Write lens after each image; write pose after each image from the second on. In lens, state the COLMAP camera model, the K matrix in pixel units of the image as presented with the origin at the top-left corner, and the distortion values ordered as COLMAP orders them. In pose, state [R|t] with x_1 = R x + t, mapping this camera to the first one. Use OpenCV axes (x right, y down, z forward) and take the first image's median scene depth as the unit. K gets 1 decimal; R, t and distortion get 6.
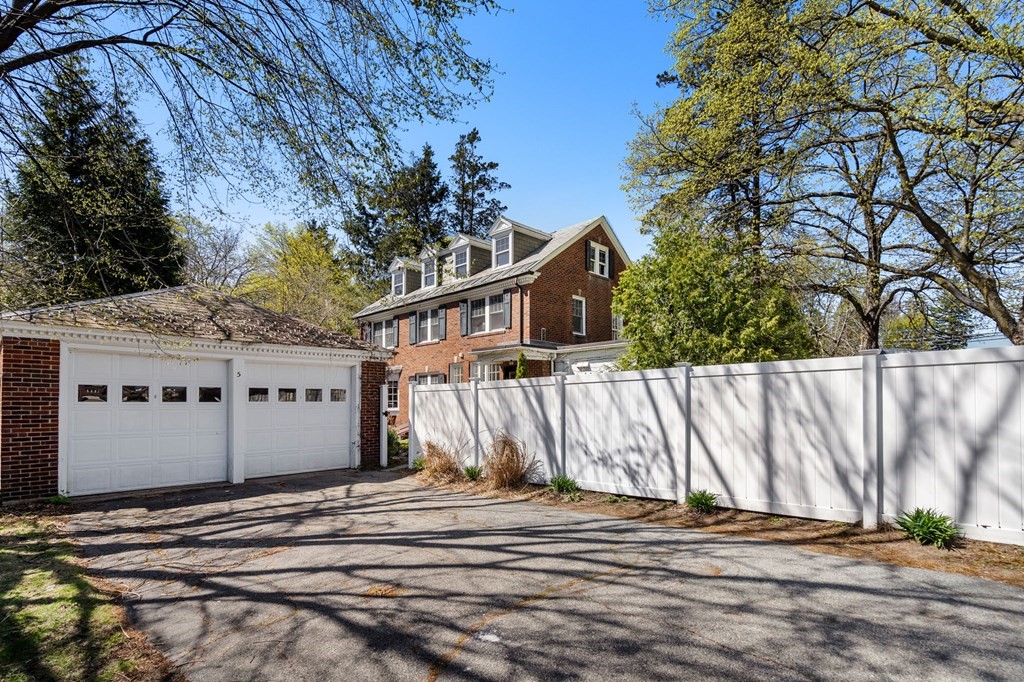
lens RADIAL K [[468.4, 0, 511.3], [0, 468.4, 346.2], [0, 0, 1]] dist [0.000372, 0.000828]
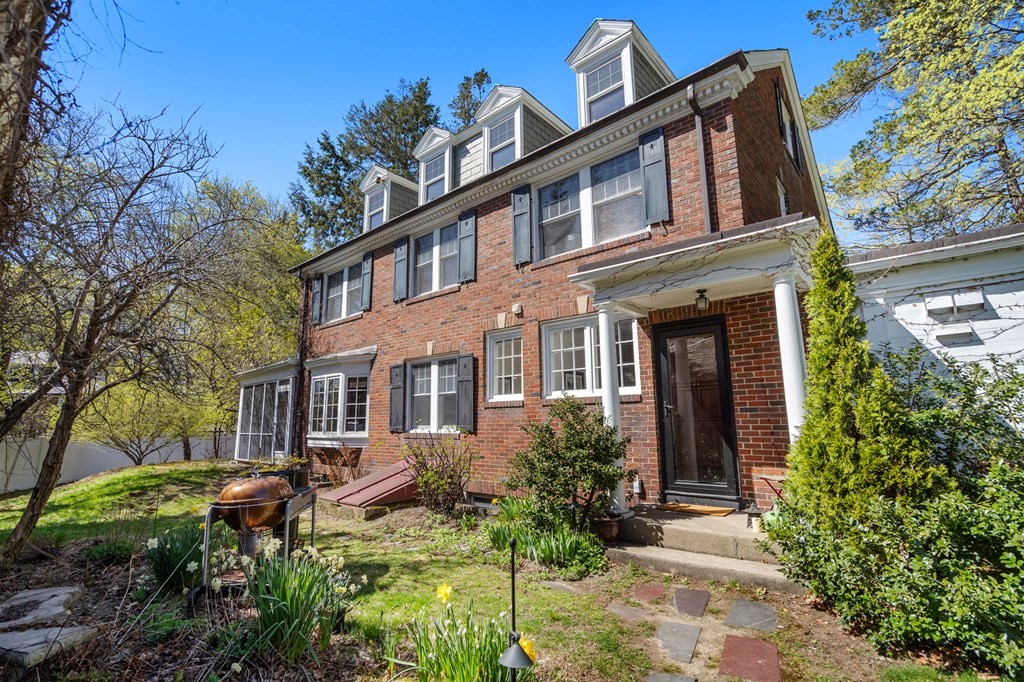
lens RADIAL K [[468.4, 0, 511.3], [0, 468.4, 346.2], [0, 0, 1]] dist [0.000372, 0.000828]
pose [[0.999043, 0.018991, 0.039391, -0.119253], [-0.017018, 0.998612, -0.049844, 0.068866], [-0.040283, 0.049126, 0.997980, 0.537541]]
